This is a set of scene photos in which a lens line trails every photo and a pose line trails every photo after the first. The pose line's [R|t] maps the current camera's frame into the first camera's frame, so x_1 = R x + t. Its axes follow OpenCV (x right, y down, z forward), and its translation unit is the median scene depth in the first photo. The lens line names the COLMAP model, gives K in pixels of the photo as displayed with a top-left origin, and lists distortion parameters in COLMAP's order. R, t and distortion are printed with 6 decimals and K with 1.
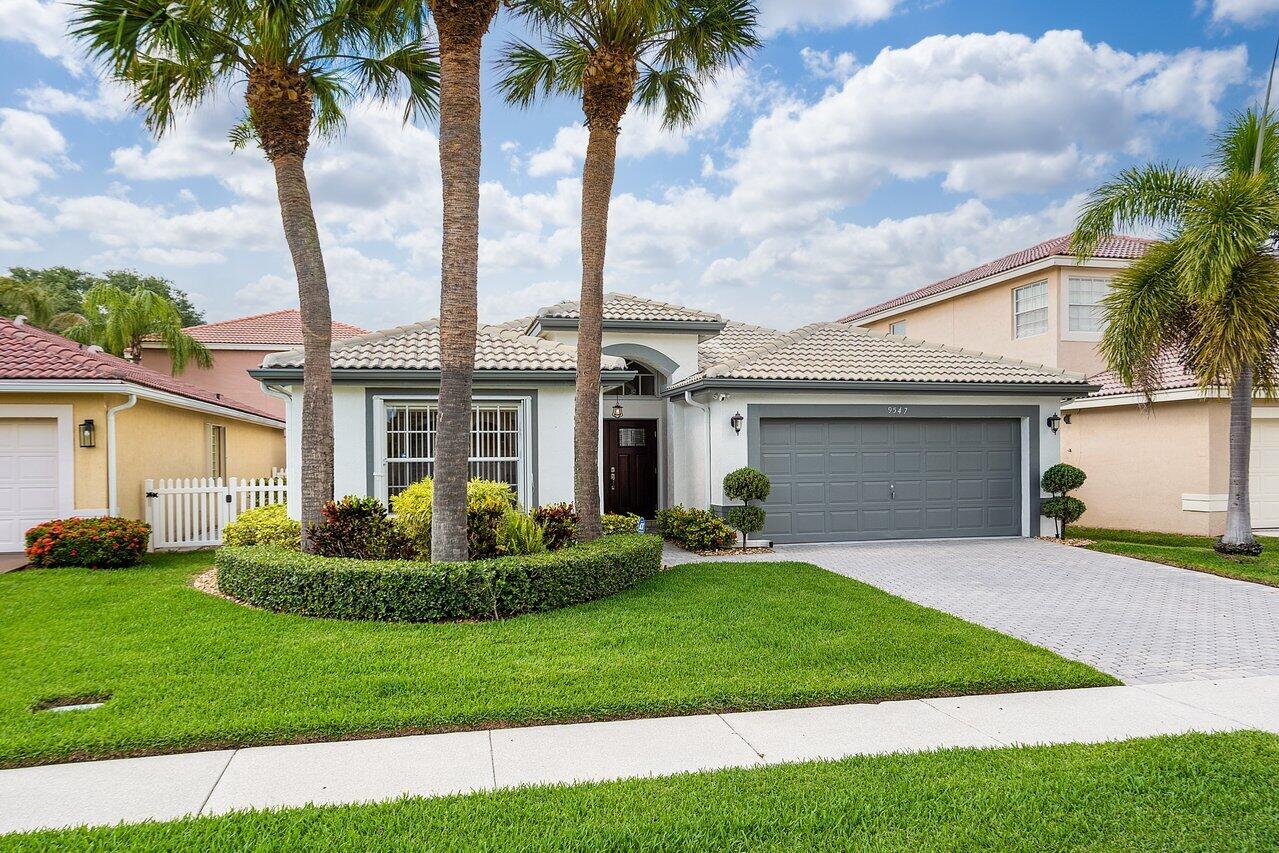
lens RADIAL K [[759.4, 0, 639.7], [0, 759.4, 457.0], [0, 0, 1]] dist [-0.001830, -0.001068]
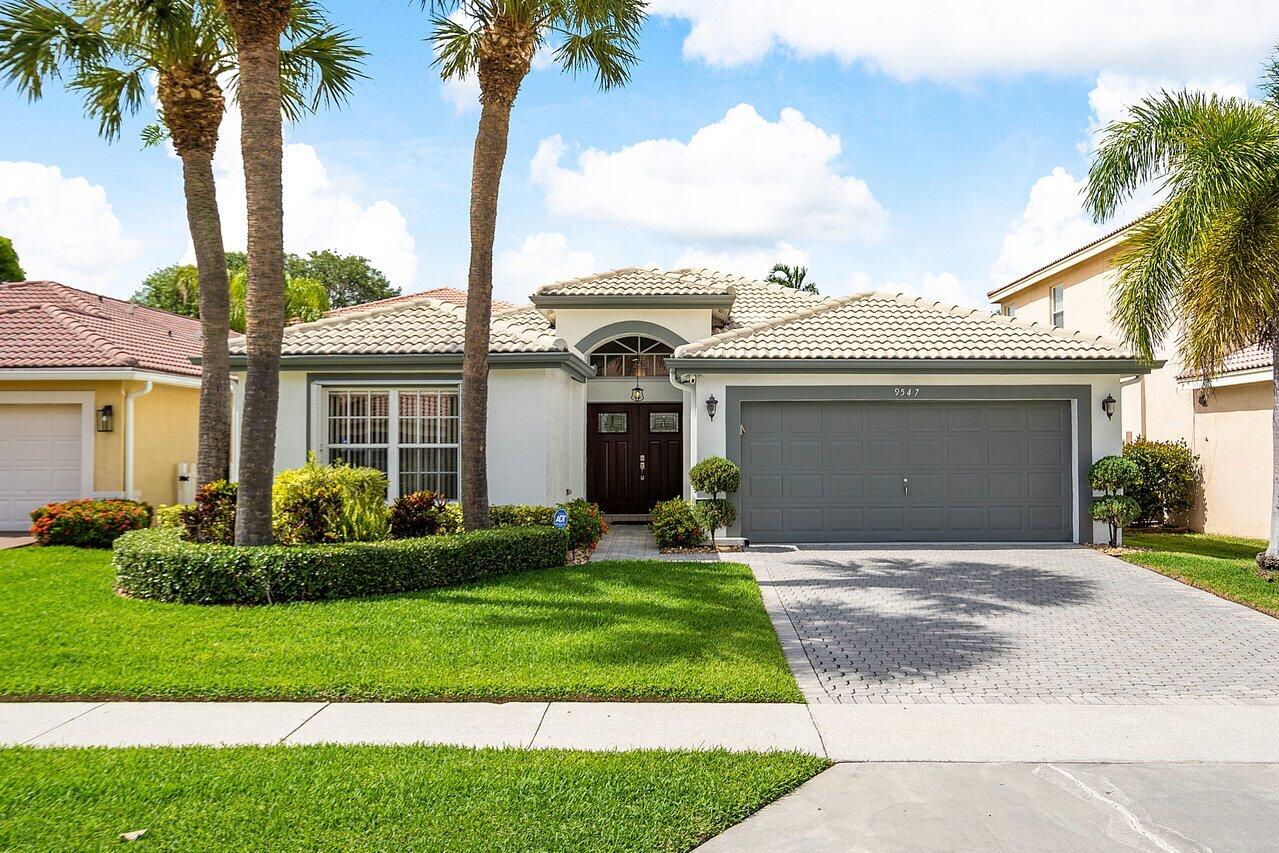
lens RADIAL K [[857.1, 0, 678.8], [0, 857.1, 422.5], [0, 0, 1]] dist [0.000433, 0.000428]
pose [[0.981600, 0.000772, -0.190945, 0.298836], [-0.005497, 0.999692, -0.024219, -0.001928], [0.190868, 0.024823, 0.981302, -0.010112]]
